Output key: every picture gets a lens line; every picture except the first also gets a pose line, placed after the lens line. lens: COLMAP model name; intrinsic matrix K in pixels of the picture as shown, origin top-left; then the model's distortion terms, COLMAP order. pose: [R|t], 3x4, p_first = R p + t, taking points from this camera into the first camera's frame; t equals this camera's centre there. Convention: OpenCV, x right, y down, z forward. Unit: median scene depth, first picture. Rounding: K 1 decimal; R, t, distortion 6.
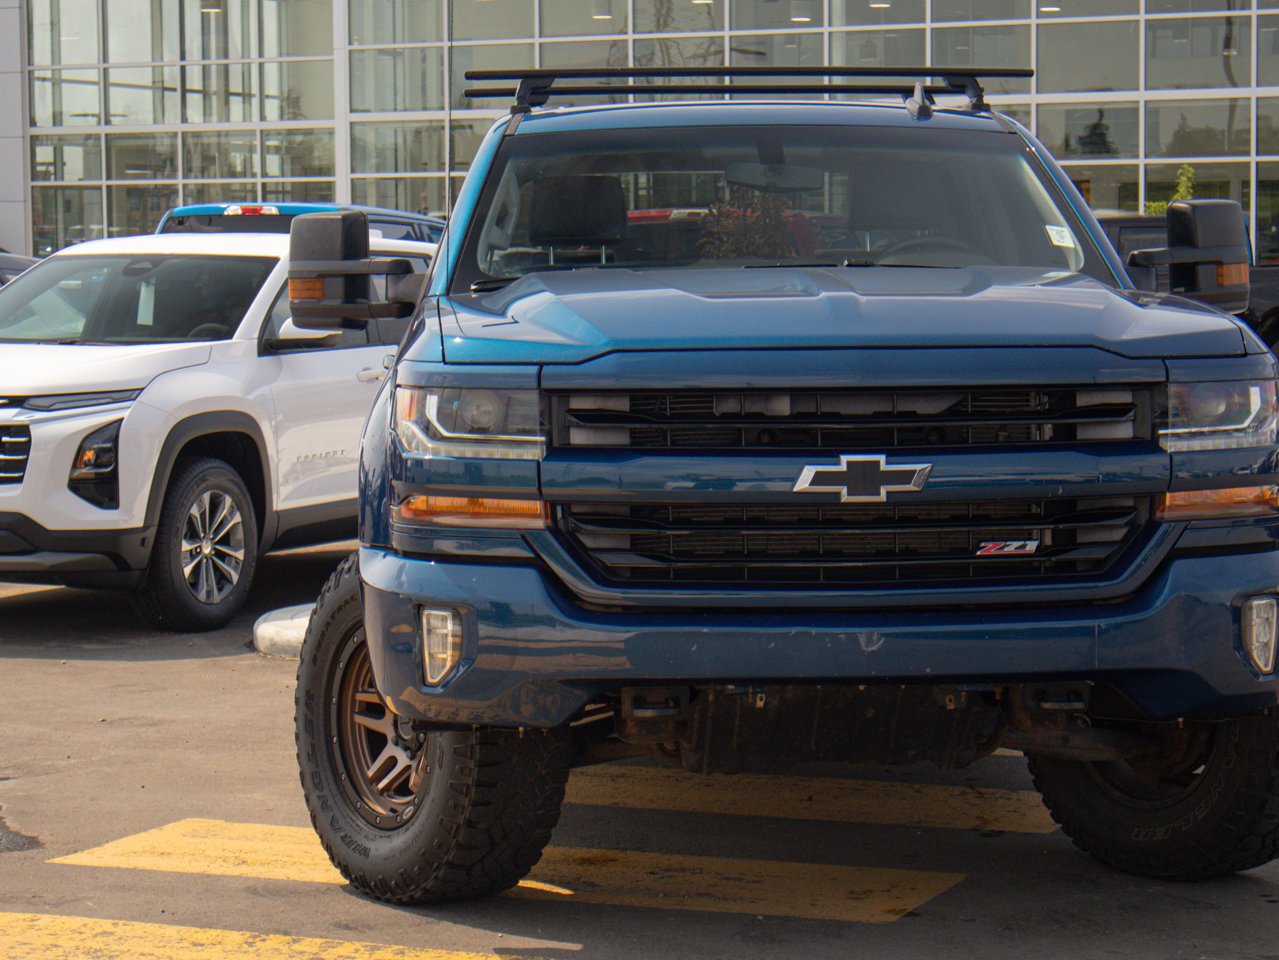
lens RADIAL K [[2923.8, 0, 639.5], [0, 2923.8, 480.0], [0, 0, 1]] dist [-0.043397, 0.012206]
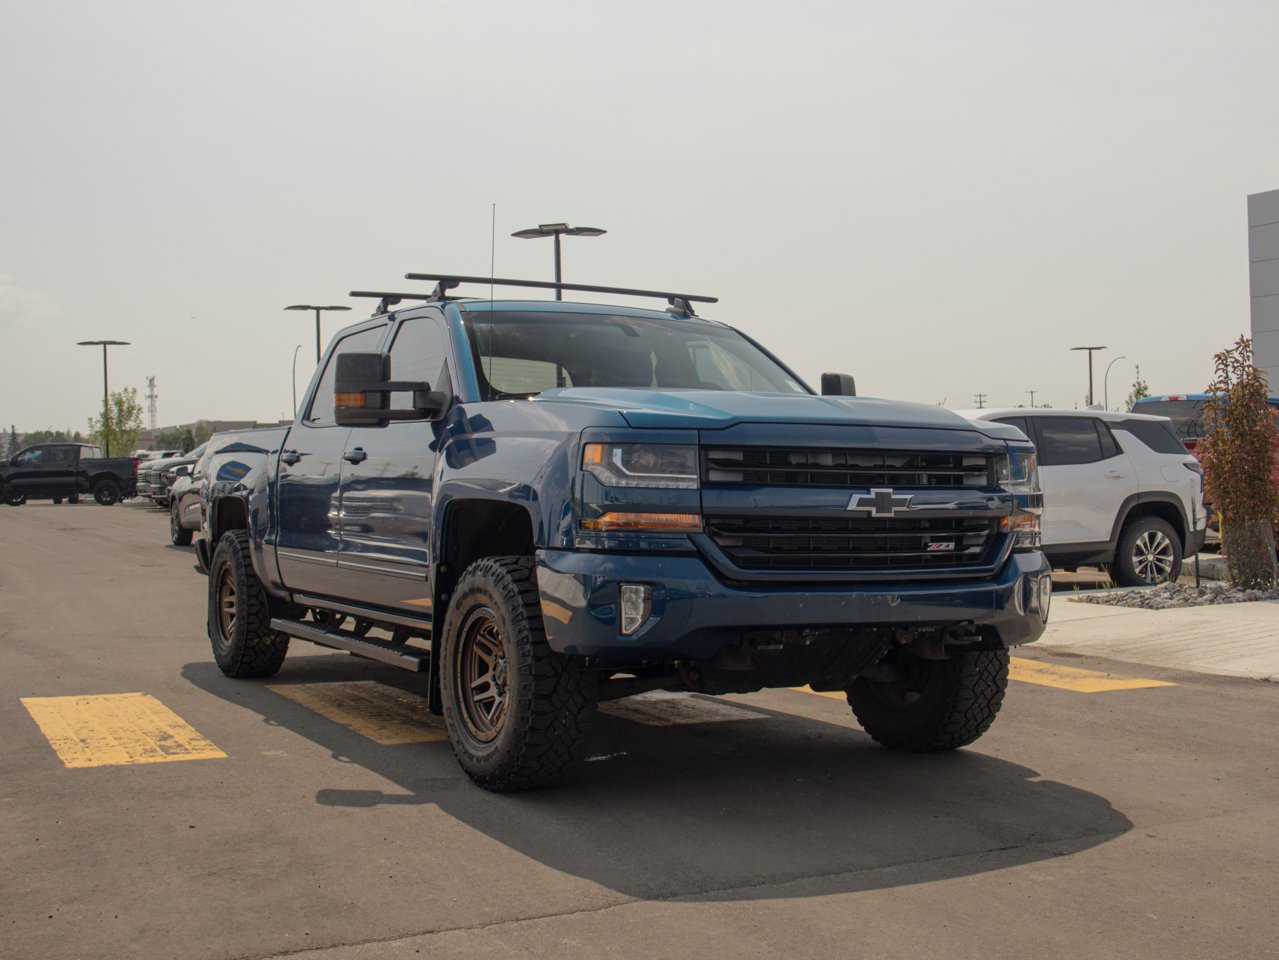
lens RADIAL K [[1570.9, 0, 639.5], [0, 1570.9, 480.0], [0, 0, 1]] dist [0.013299, 0.025933]
pose [[0.905819, 0.021645, 0.423112, -0.421017], [0.009685, 0.997375, -0.071757, 0.048590], [-0.423554, 0.069097, 0.903232, 0.242723]]
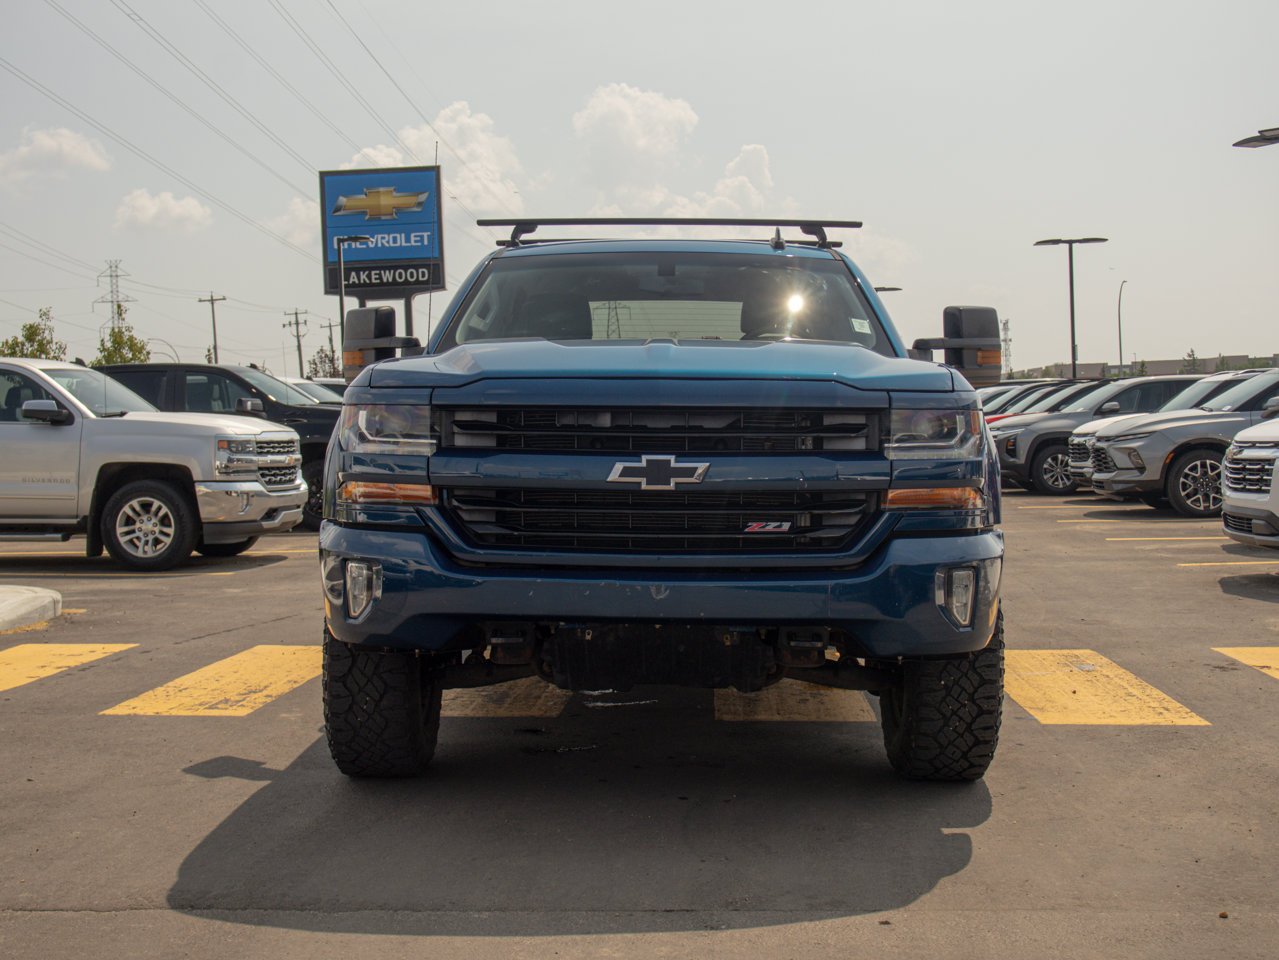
lens RADIAL K [[1656.0, 0, 639.5], [0, 1656.0, 480.0], [0, 0, 1]] dist [0.003365, 0.019892]
pose [[0.996610, 0.019321, -0.079969, 0.127268], [-0.022252, 0.999107, -0.035927, 0.030380], [0.079203, 0.037585, 0.996150, 0.224085]]
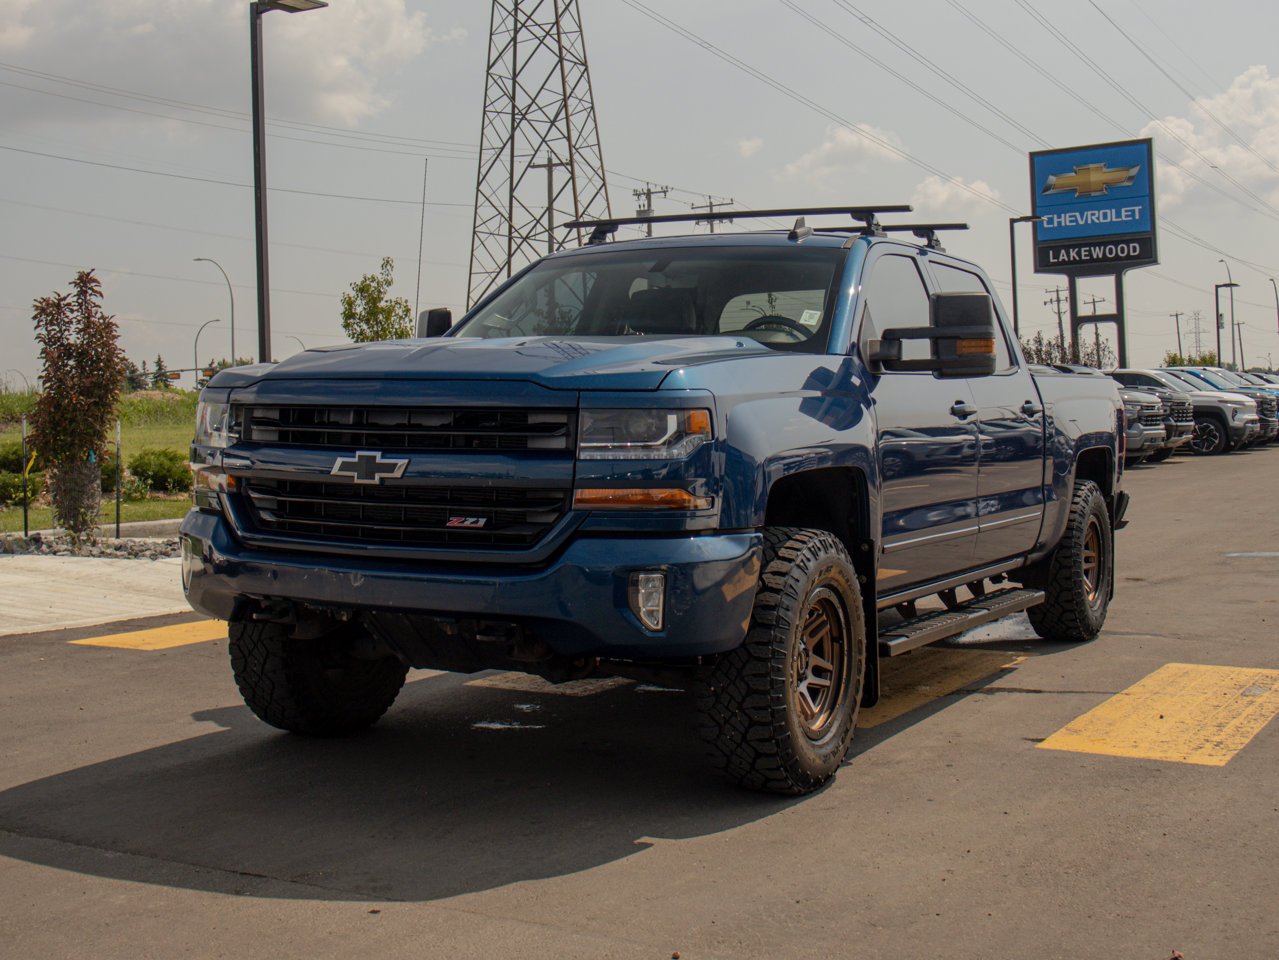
lens RADIAL K [[1621.2, 0, 643.4], [0, 1621.2, 422.6], [0, 0, 1]] dist [-0.014189, 0.001864]
pose [[0.850349, 0.024525, -0.525647, 0.606675], [-0.051777, 0.997966, -0.037200, 0.000005], [0.523665, 0.058849, 0.849889, 0.376055]]
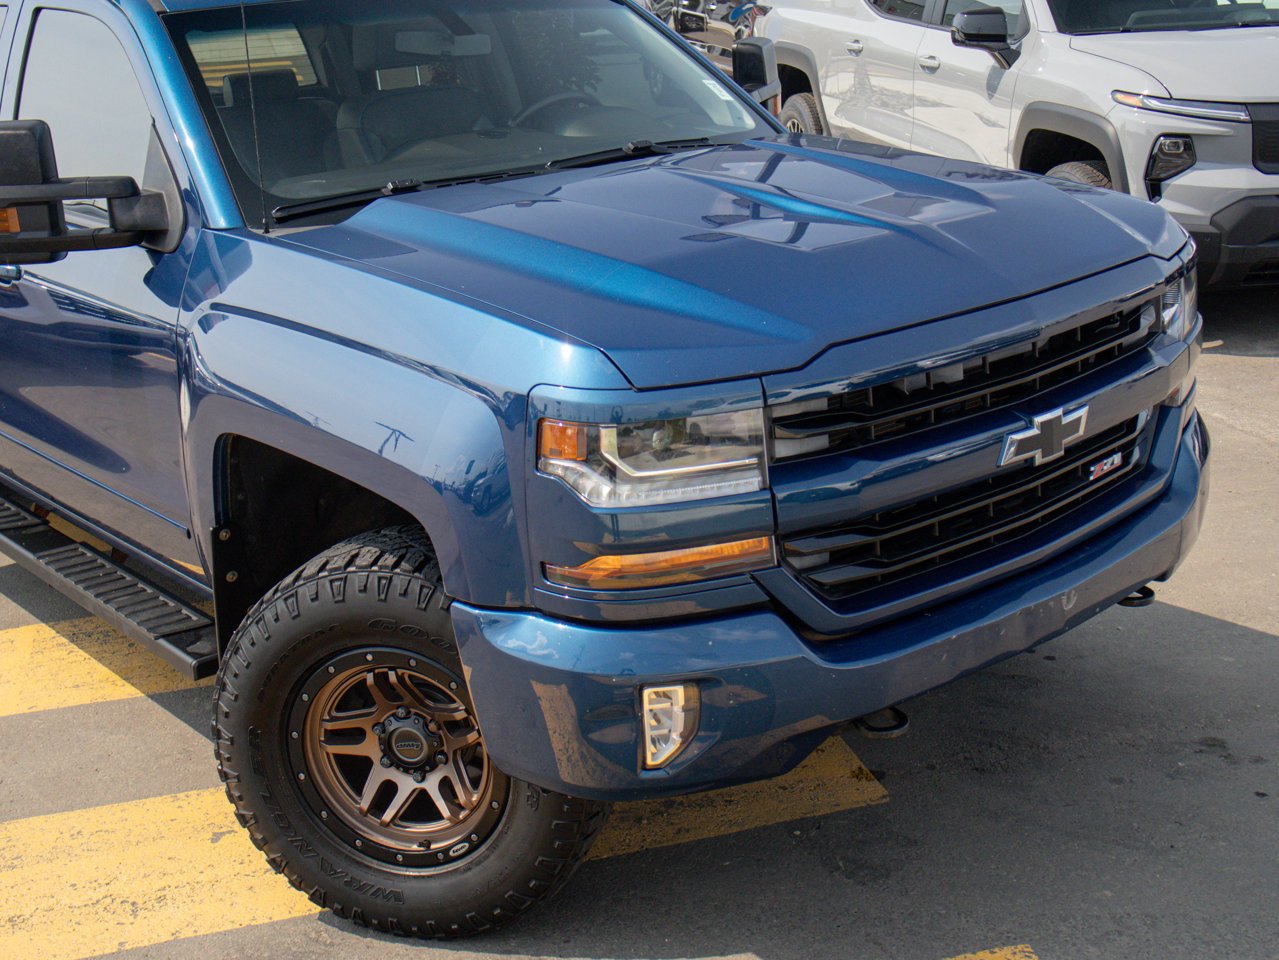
lens RADIAL K [[1570.9, 0, 639.5], [0, 1570.9, 480.0], [0, 0, 1]] dist [0.013299, 0.025933]
pose [[0.783796, -0.222508, 0.579788, -0.318305], [0.077894, 0.961459, 0.263683, -0.128587], [-0.616114, -0.161511, 0.770920, 0.674981]]
